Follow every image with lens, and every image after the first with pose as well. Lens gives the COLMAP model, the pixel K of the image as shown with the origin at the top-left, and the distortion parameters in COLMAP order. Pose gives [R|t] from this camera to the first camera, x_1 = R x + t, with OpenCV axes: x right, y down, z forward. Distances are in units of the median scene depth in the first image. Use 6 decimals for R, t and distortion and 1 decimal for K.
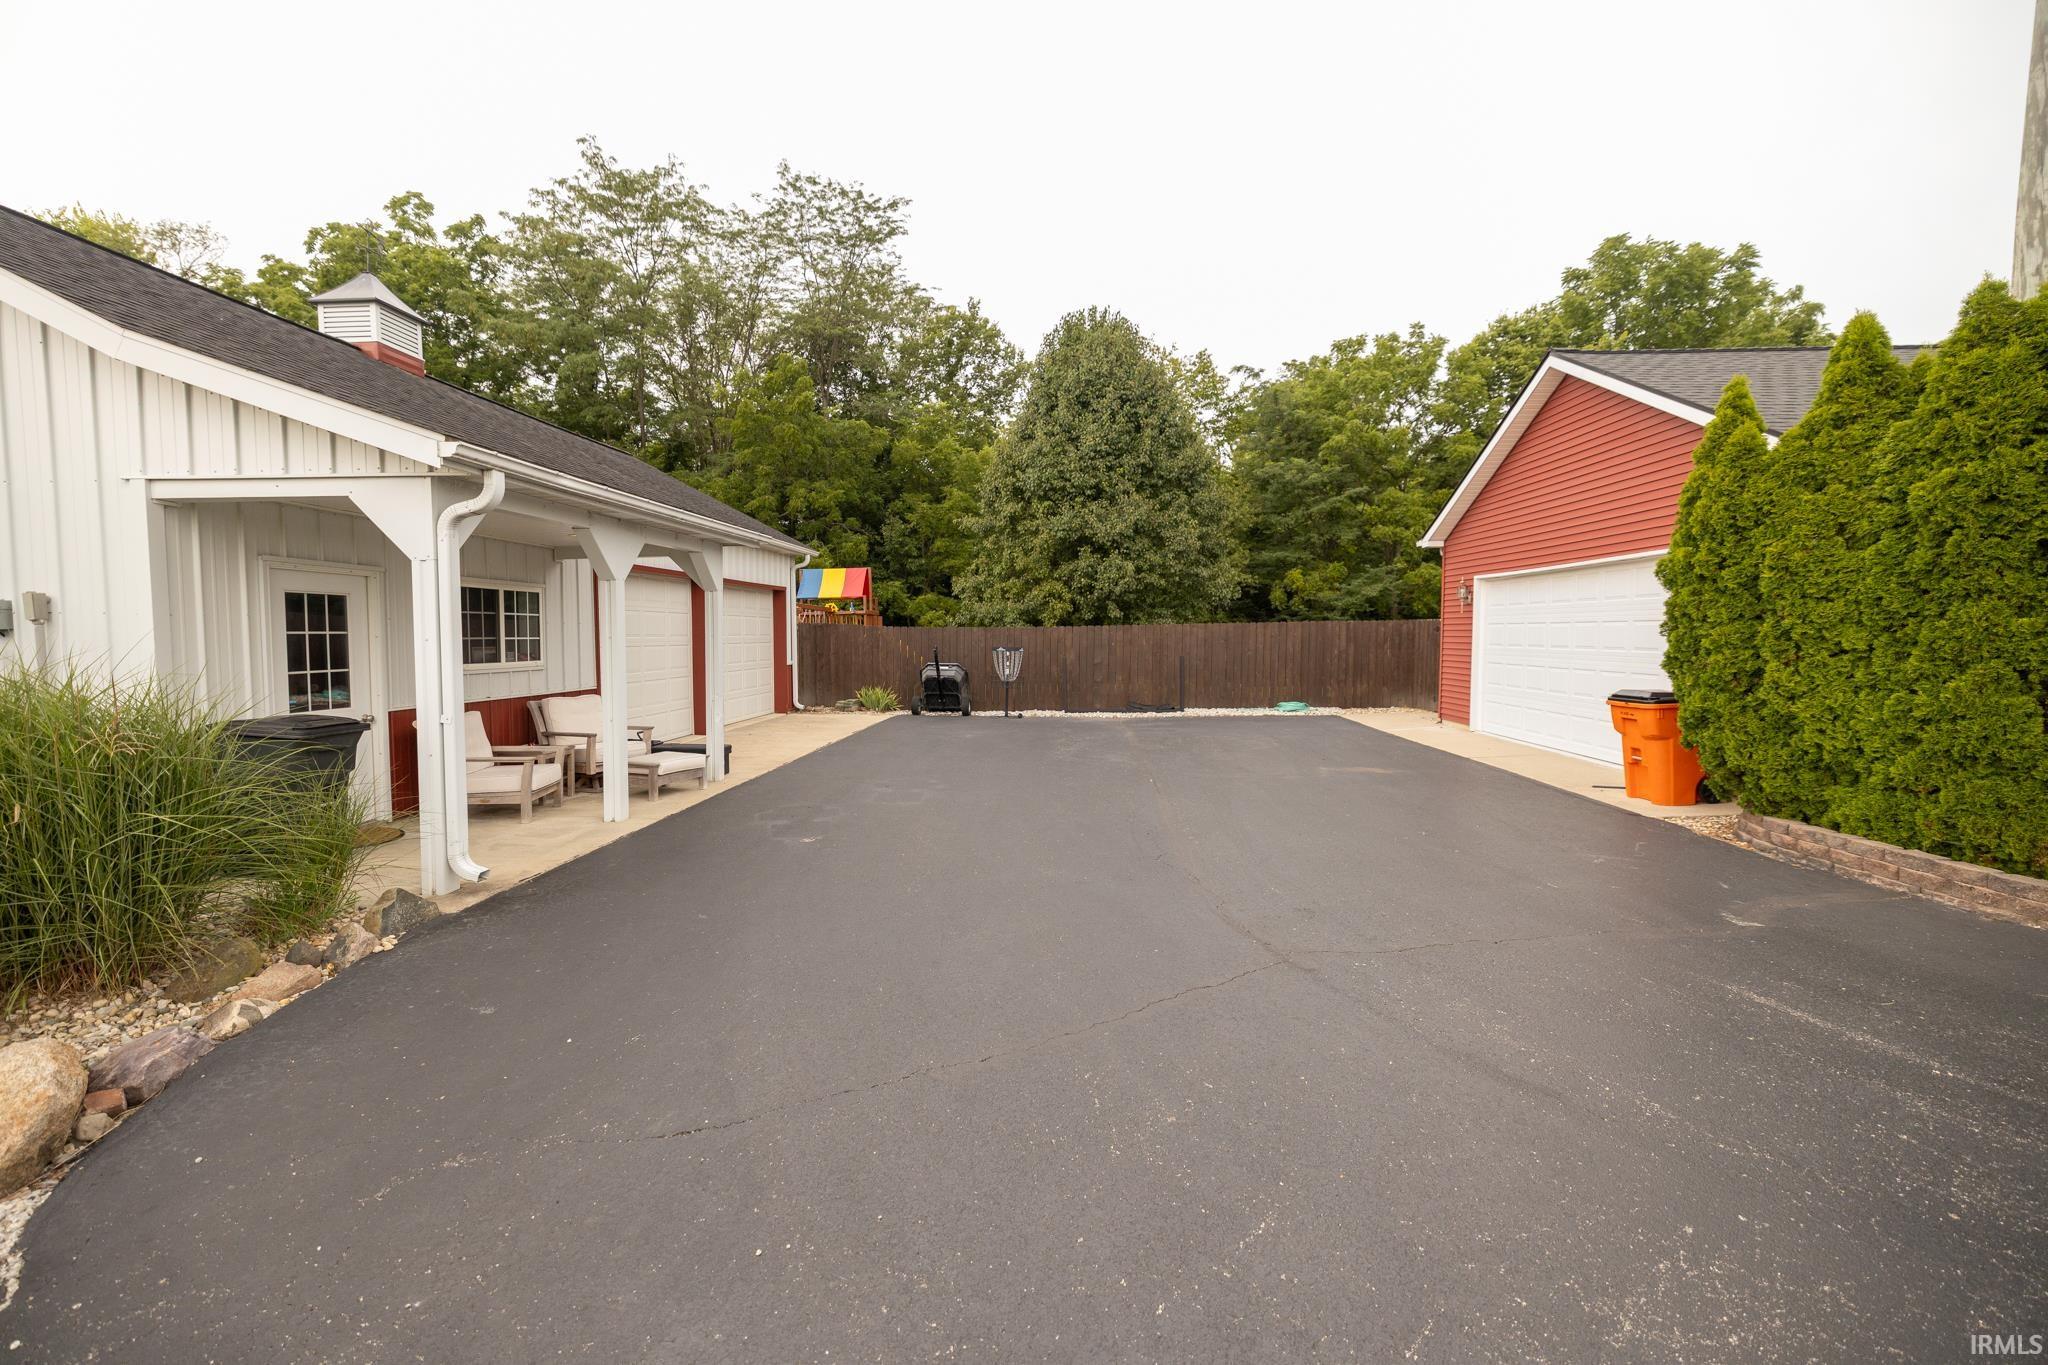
lens RADIAL K [[855.8, 0, 1016.6], [0, 855.8, 677.9], [0, 0, 1]] dist [-0.000086, -0.000227]
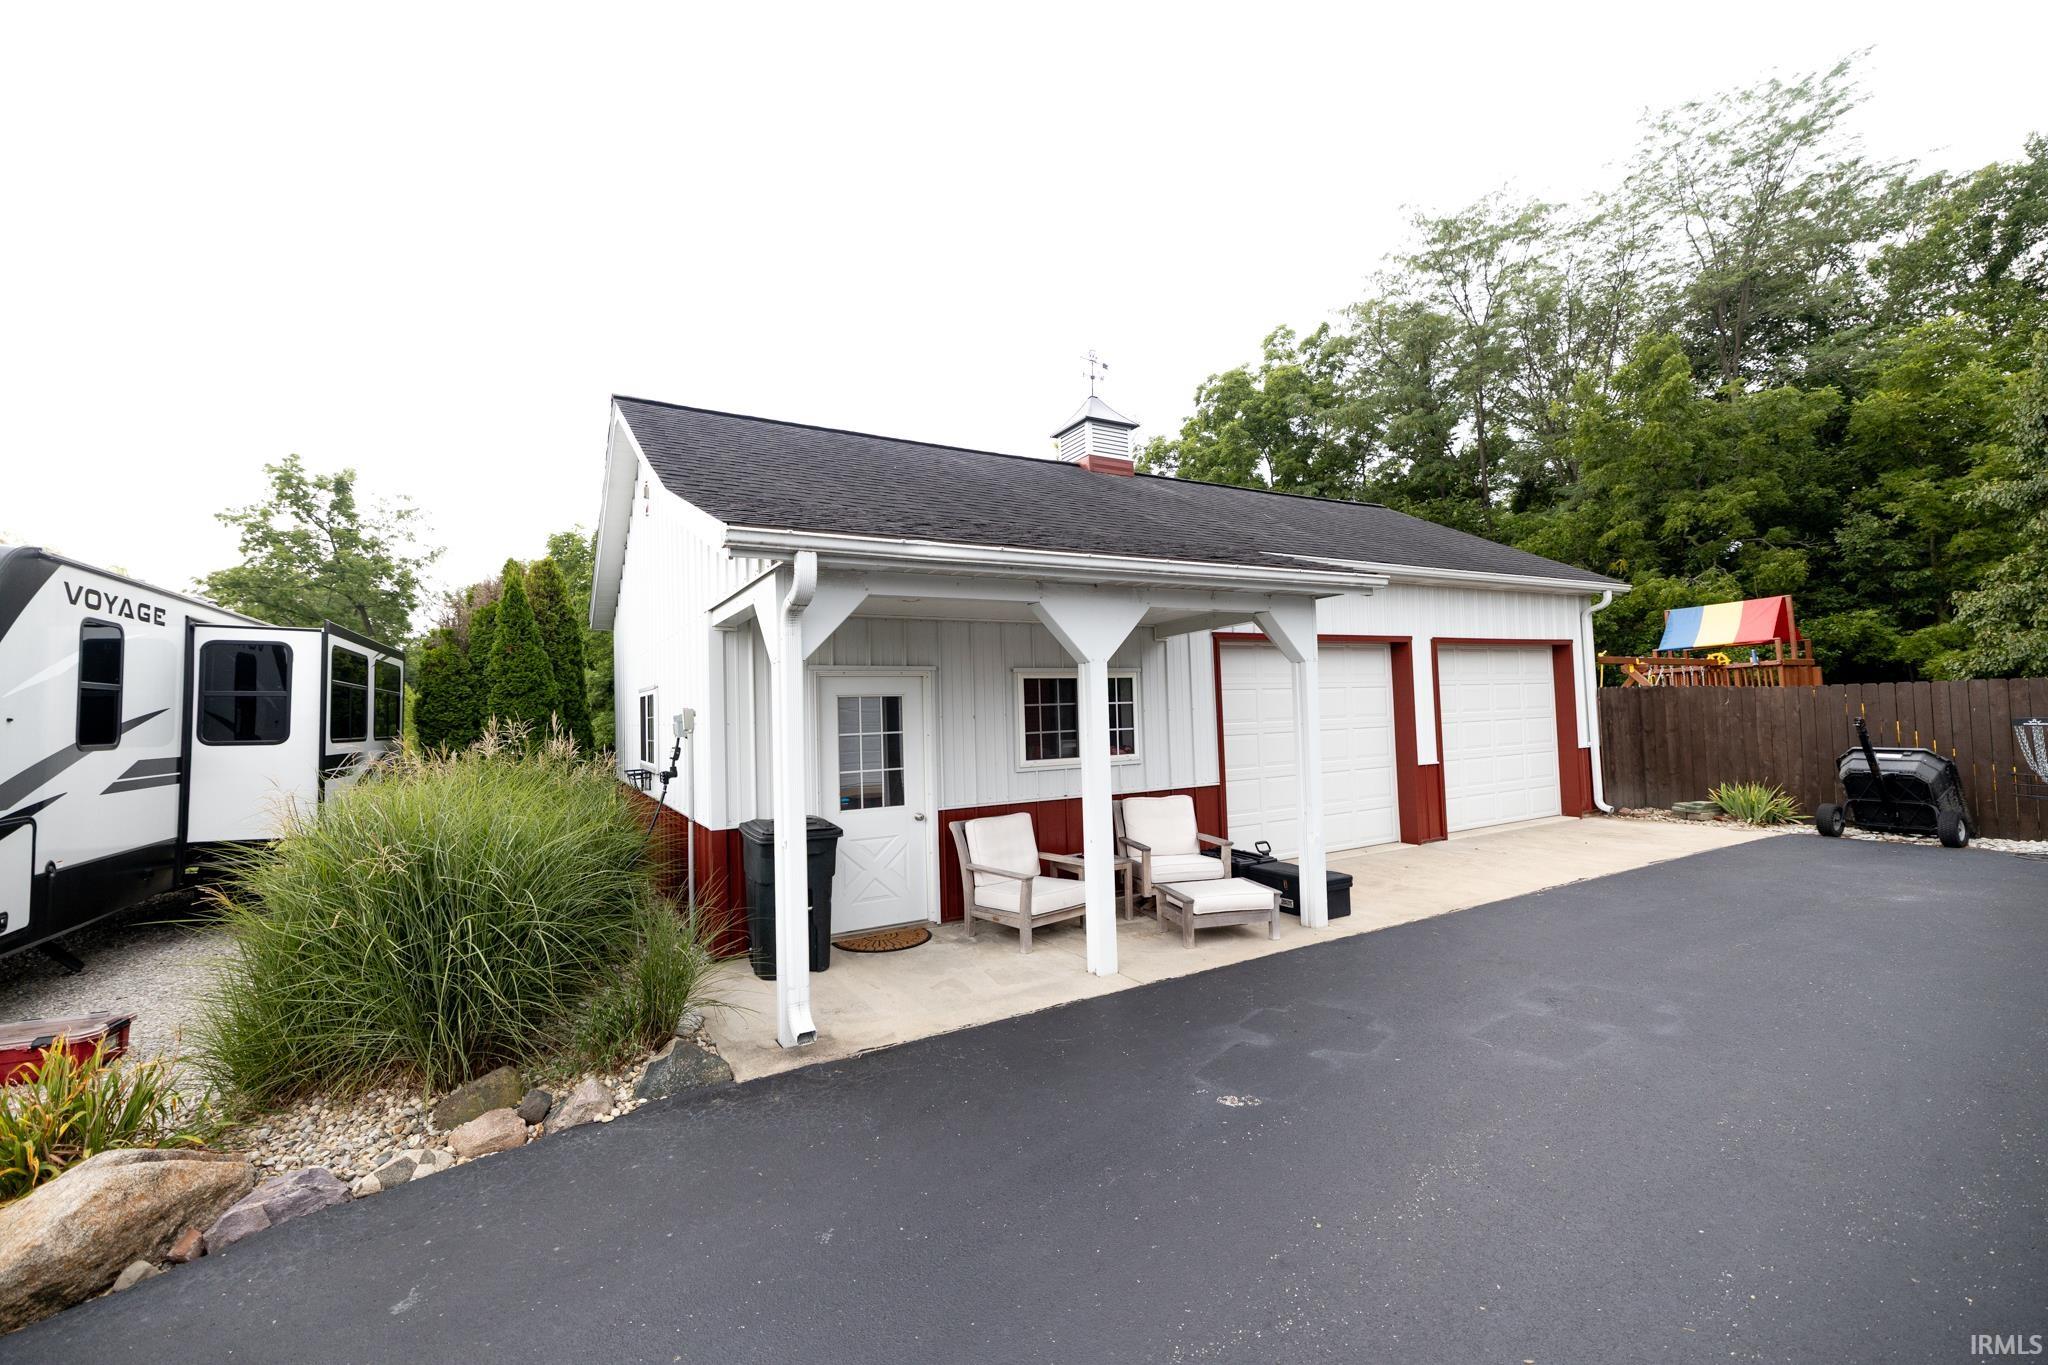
lens RADIAL K [[855.8, 0, 1016.6], [0, 855.8, 677.9], [0, 0, 1]] dist [-0.000086, -0.000227]
pose [[0.561810, -0.055558, -0.825398, 0.030217], [-0.008379, 0.997309, -0.072833, -0.008862], [0.827224, 0.047834, 0.559833, 0.107257]]
